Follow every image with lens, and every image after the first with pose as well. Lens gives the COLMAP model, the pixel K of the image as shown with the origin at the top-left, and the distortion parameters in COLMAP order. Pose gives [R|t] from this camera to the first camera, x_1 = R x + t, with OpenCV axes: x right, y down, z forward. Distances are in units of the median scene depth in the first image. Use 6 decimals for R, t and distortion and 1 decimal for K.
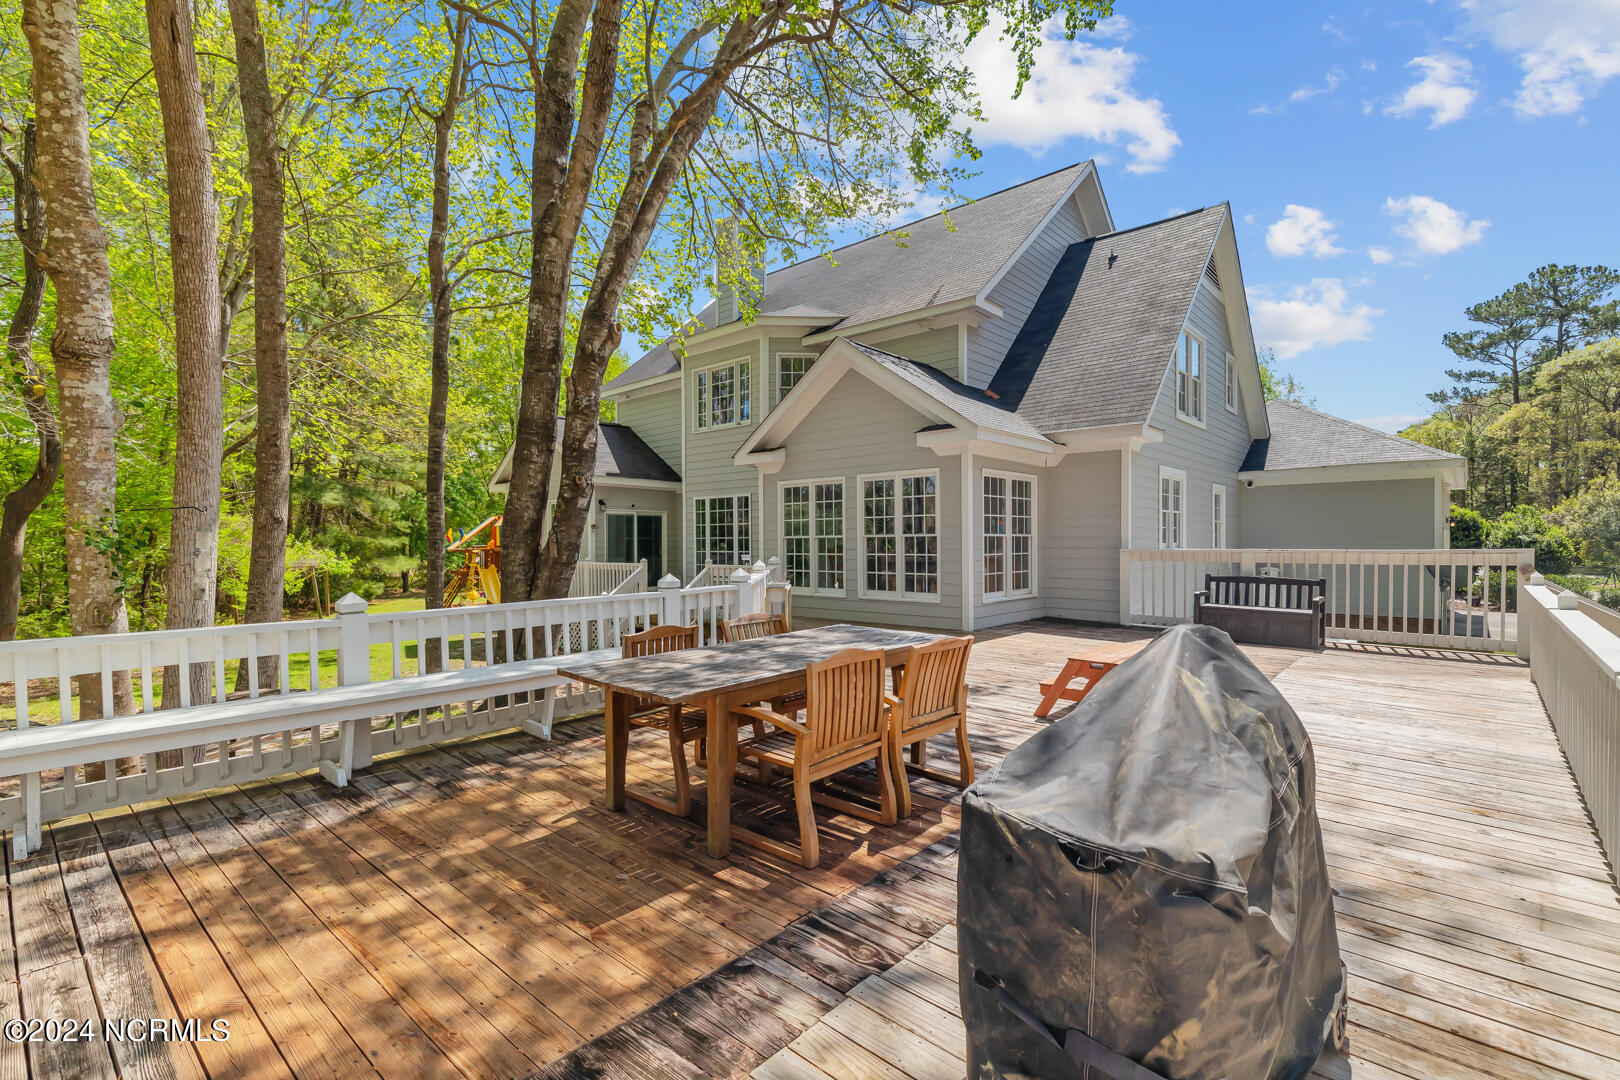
lens RADIAL K [[745.4, 0, 819.0], [0, 745.4, 550.0], [0, 0, 1]] dist [0.003287, 0.000022]
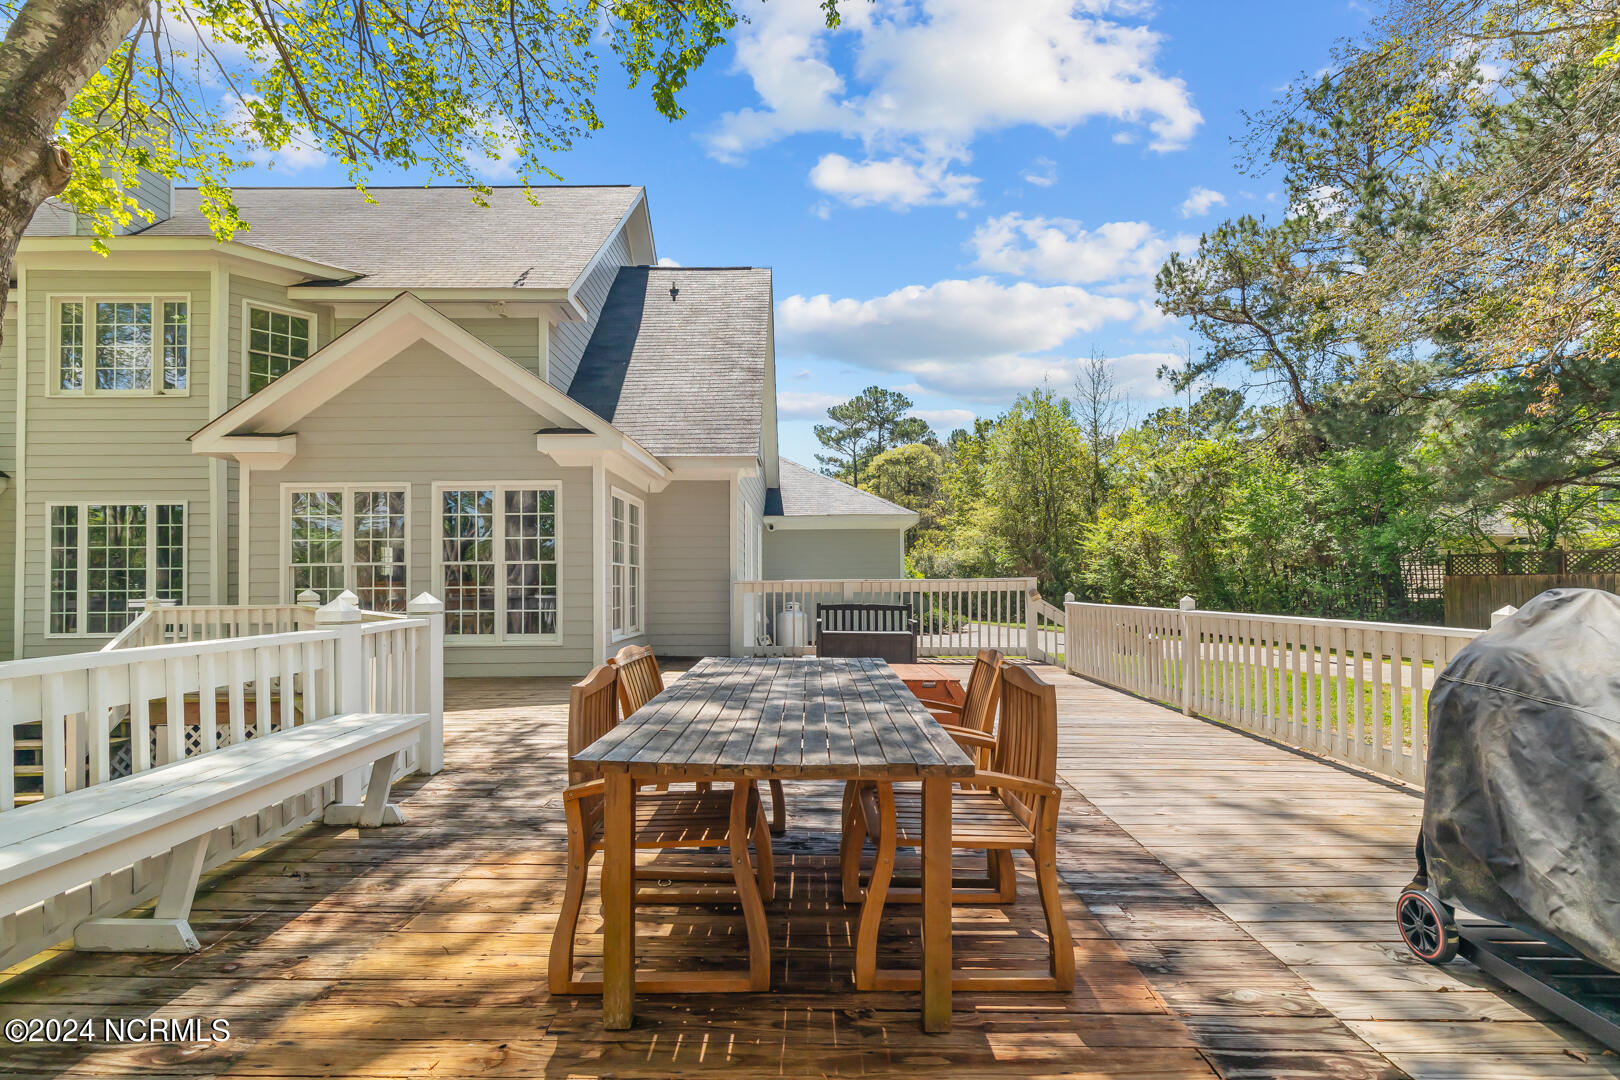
lens RADIAL K [[759.9, 0, 828.1], [0, 759.9, 574.2], [0, 0, 1]] dist [0.002833, 0.000607]
pose [[0.736389, 0.010158, 0.676482, -0.157487], [0.011314, 0.999563, -0.027326, 0.016308], [-0.676463, 0.027776, 0.735952, 0.153554]]
